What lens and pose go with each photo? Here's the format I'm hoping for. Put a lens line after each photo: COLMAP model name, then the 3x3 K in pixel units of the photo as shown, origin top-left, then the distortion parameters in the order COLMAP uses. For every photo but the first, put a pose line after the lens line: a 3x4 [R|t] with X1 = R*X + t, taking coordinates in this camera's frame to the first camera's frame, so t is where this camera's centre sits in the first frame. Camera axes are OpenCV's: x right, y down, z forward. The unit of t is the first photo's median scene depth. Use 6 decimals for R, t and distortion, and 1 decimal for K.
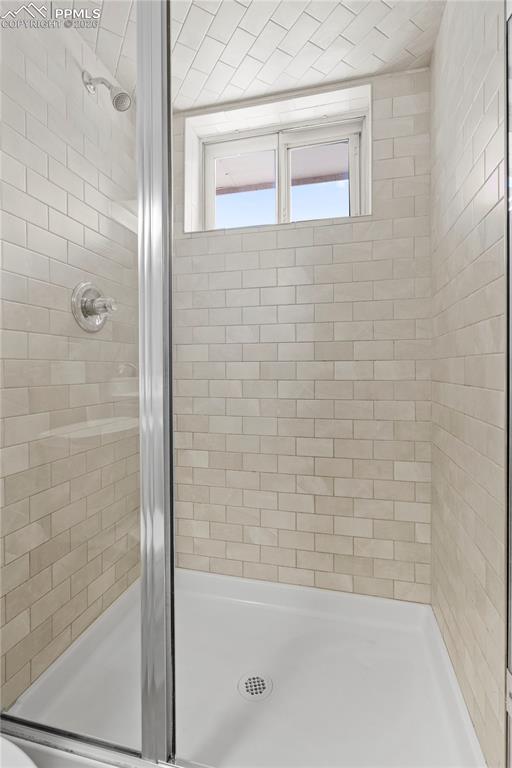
lens RADIAL K [[354.6, 0, 259.1], [0, 354.6, 379.9], [0, 0, 1]] dist [0.003283, 0.001092]
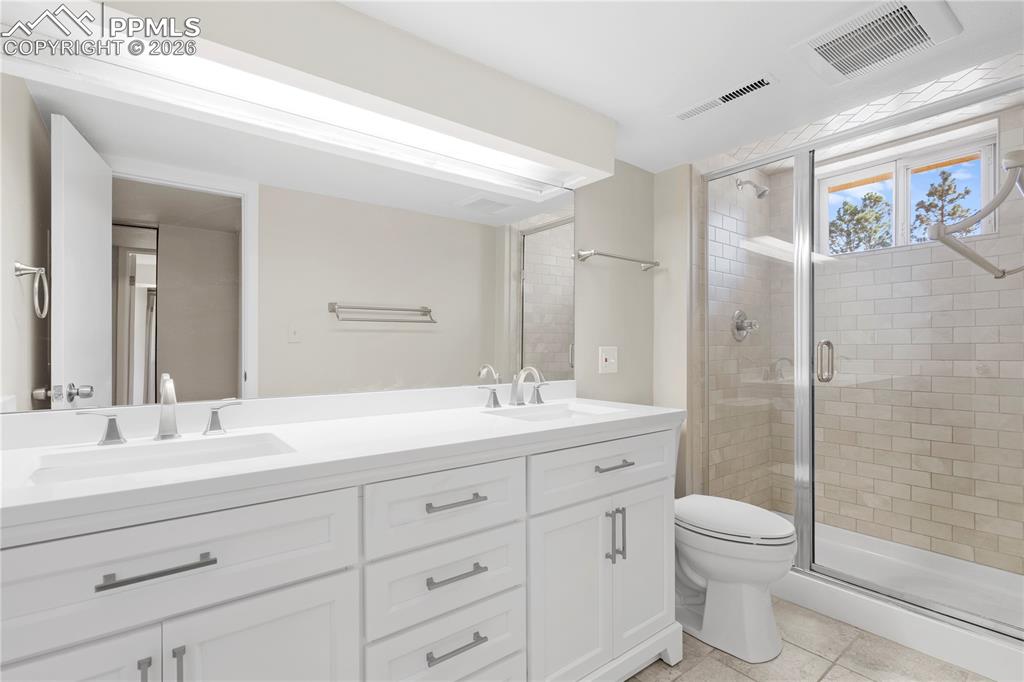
lens RADIAL K [[472.9, 0, 519.5], [0, 472.9, 350.0], [0, 0, 1]] dist [0.003283, 0.001092]
pose [[0.794706, 0.004563, -0.606977, 0.024090], [-0.014245, 0.999837, -0.011135, -0.049954], [0.606827, 0.017496, 0.794641, -1.119181]]
